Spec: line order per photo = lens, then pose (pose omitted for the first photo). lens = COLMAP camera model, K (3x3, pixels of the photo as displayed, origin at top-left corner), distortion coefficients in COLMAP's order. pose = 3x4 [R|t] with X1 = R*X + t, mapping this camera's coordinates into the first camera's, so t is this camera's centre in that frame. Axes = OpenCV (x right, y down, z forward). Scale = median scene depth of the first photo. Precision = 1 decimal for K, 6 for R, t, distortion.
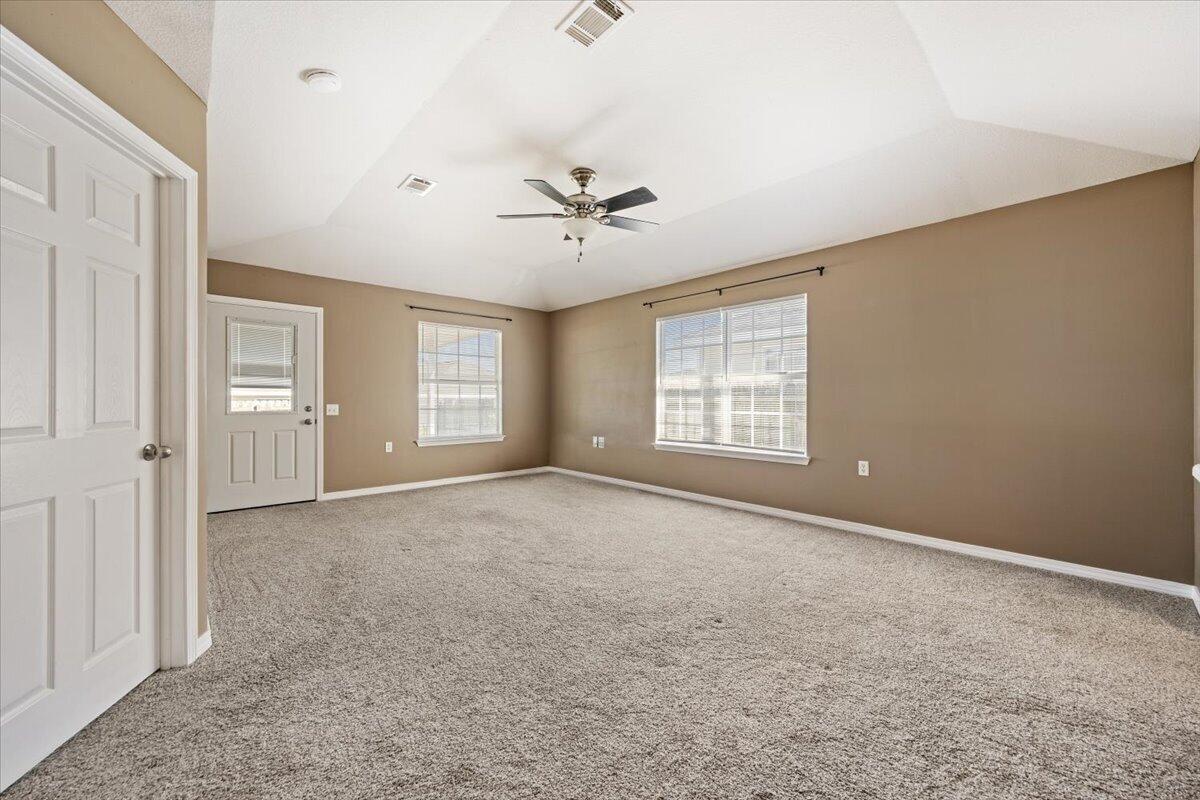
lens RADIAL K [[465.4, 0, 599.0], [0, 465.4, 402.1], [0, 0, 1]] dist [0.001219, 0.000008]
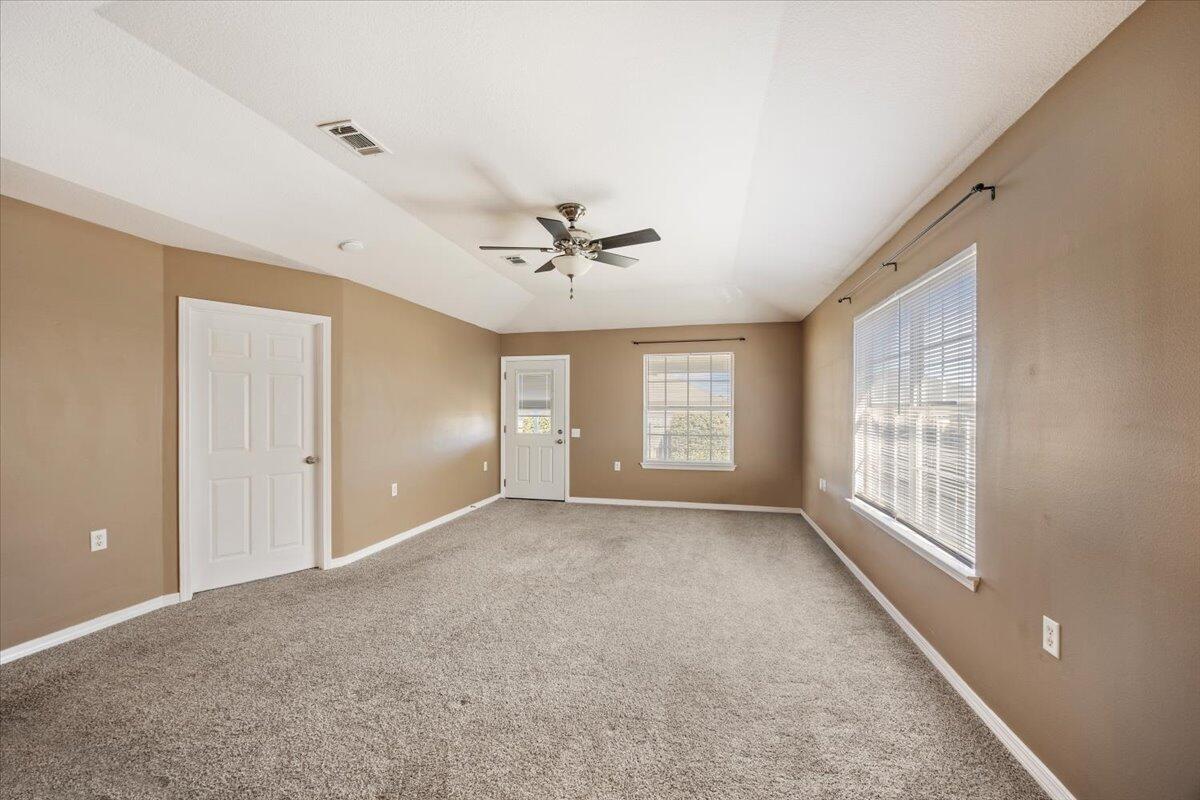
lens RADIAL K [[465.4, 0, 590.4], [0, 465.4, 412.4], [0, 0, 1]] dist [0.001219, 0.000008]
pose [[0.554154, 0.005267, -0.832398, 0.527022], [-0.007462, 0.999971, 0.001359, -0.042869], [0.832381, 0.005458, 0.554177, 0.323631]]
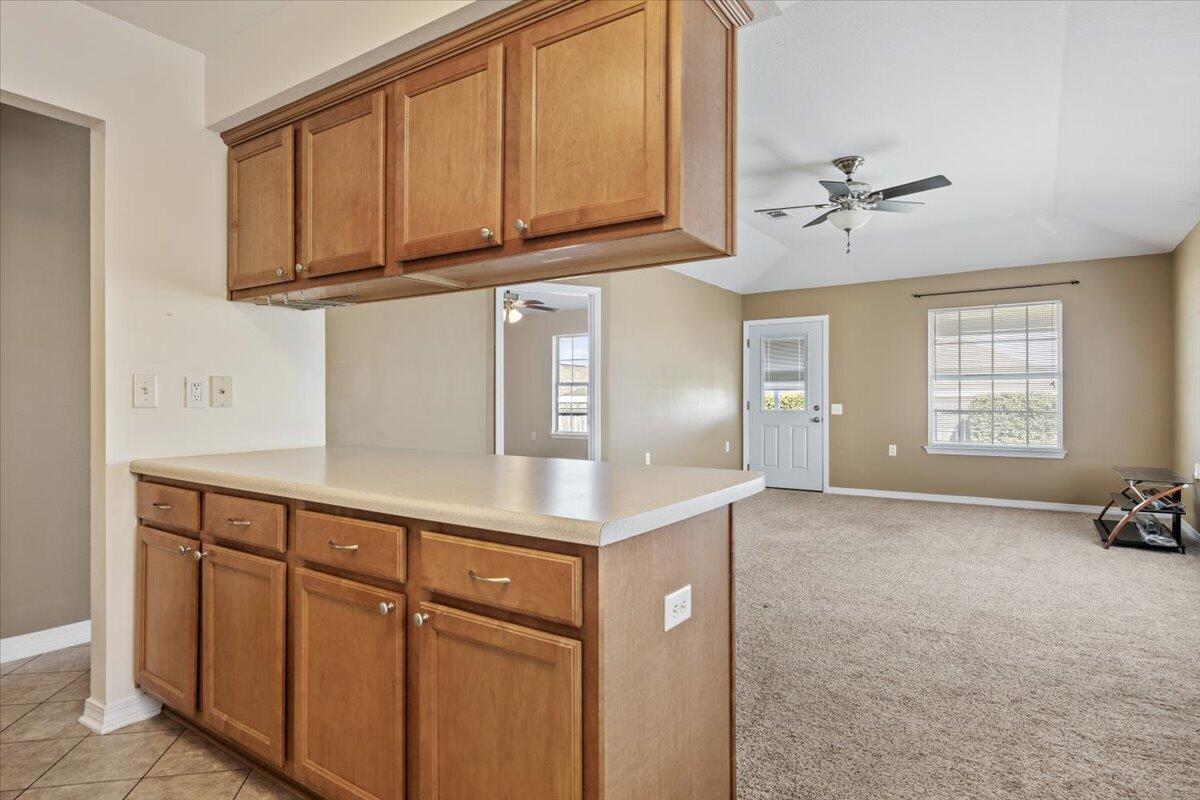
lens RADIAL K [[647.7, 0, 596.1], [0, 647.7, 400.3], [0, 0, 1]] dist [-0.002570, -0.000847]
pose [[0.231266, -0.002052, -0.972888, 0.744945], [-0.004983, 0.999982, -0.003294, 0.003671], [0.972878, 0.005610, 0.231252, 0.126238]]
